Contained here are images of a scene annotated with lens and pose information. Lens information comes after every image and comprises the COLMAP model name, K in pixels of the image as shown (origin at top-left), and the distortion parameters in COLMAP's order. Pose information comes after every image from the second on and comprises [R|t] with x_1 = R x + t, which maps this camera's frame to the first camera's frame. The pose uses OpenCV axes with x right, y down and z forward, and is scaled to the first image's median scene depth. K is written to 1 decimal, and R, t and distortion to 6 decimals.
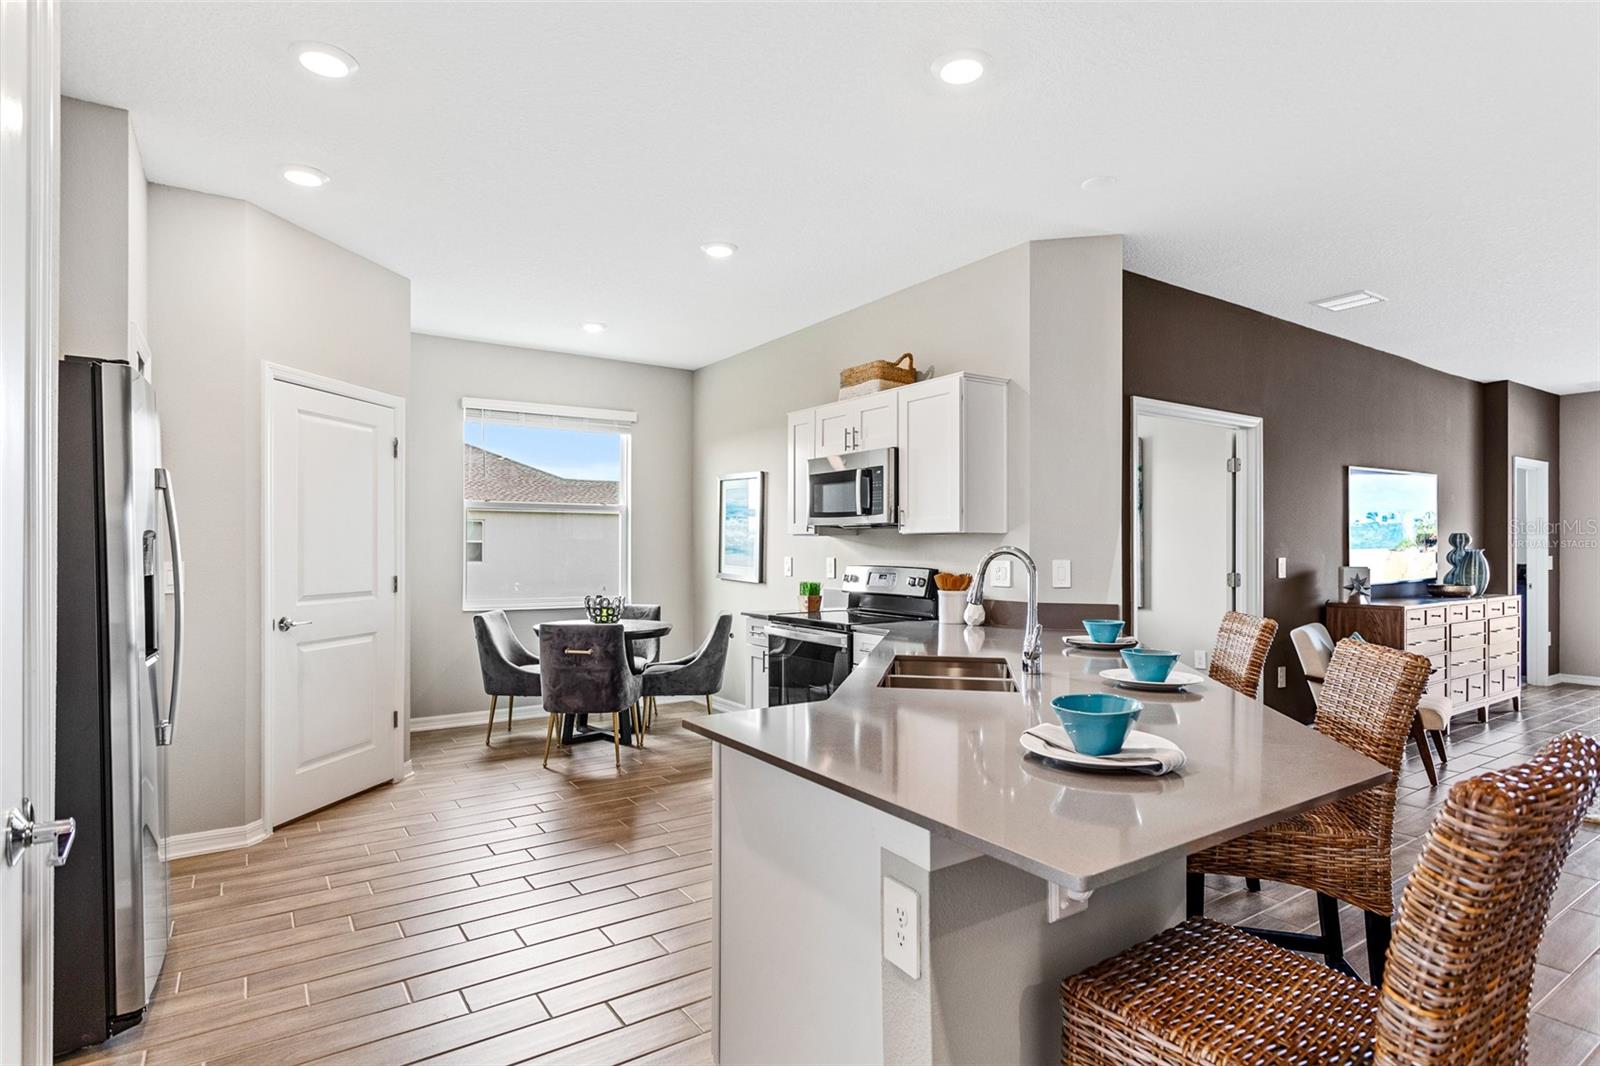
lens RADIAL K [[840.0, 0, 797.1], [0, 840.0, 533.5], [0, 0, 1]] dist [0.000240, 0.000662]
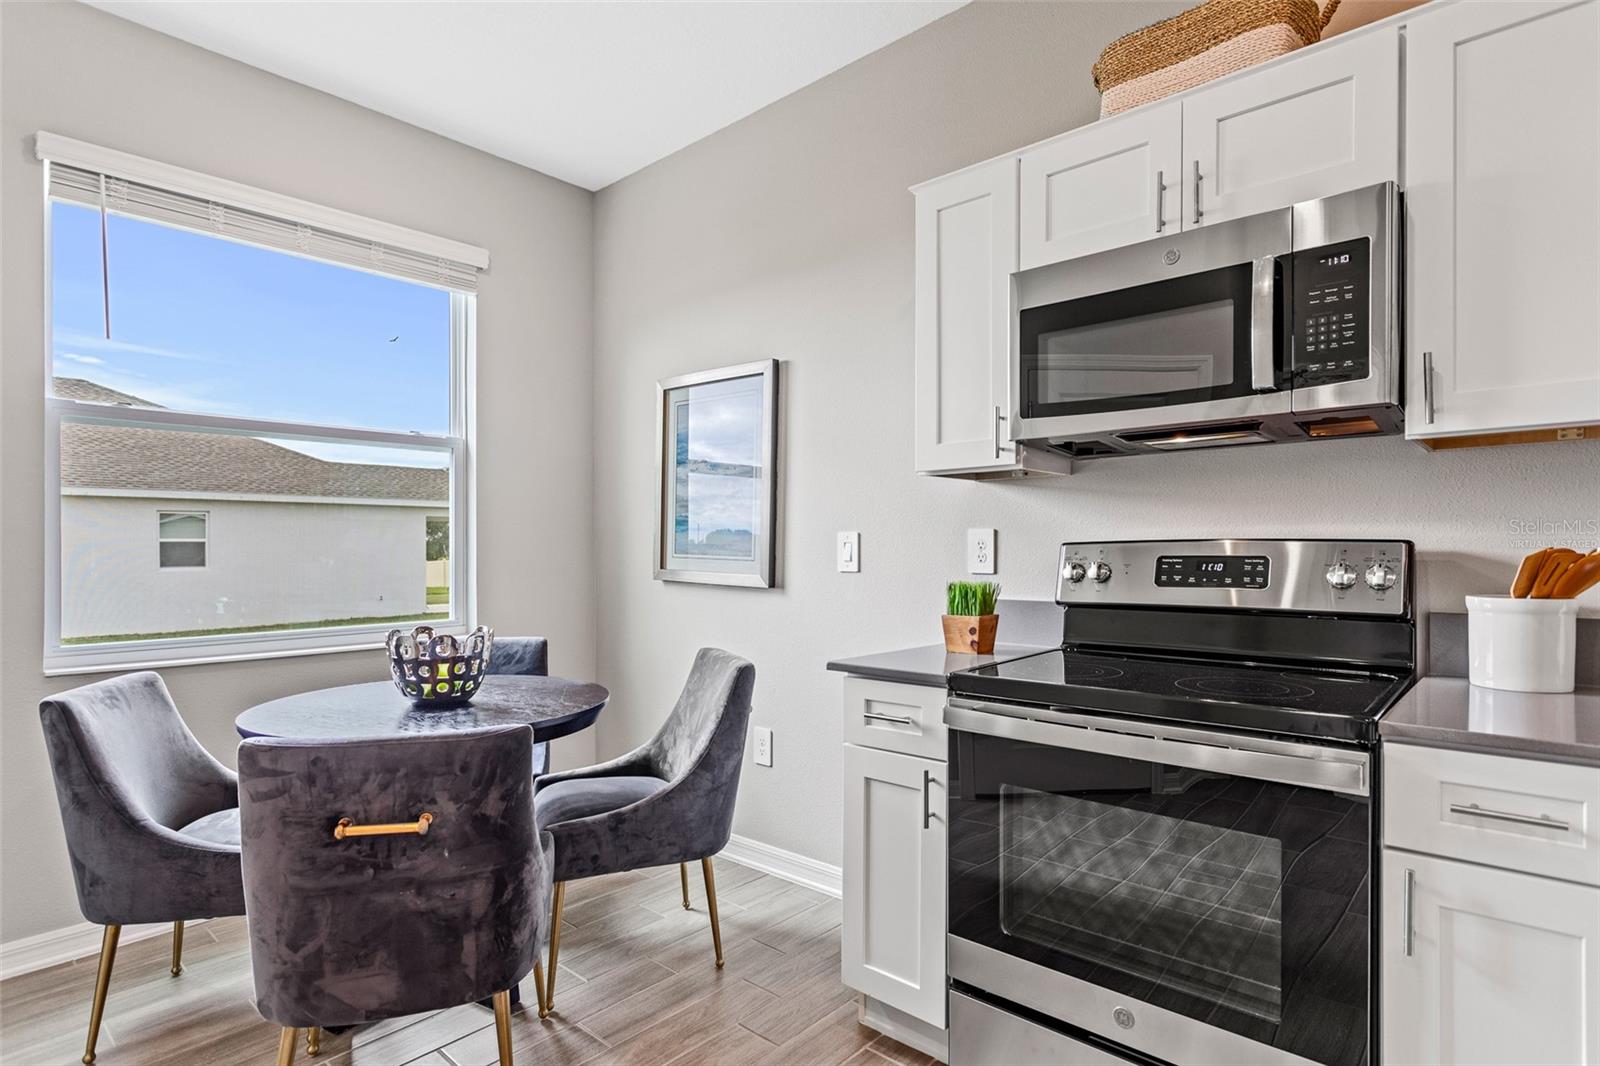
lens RADIAL K [[840.0, 0, 808.0], [0, 840.0, 533.5], [0, 0, 1]] dist [0.000240, 0.000662]
pose [[0.969048, -0.005313, 0.246815, -0.178457], [0.005875, 0.999982, -0.001538, 0.034477], [-0.246803, 0.002940, 0.969061, 0.641249]]
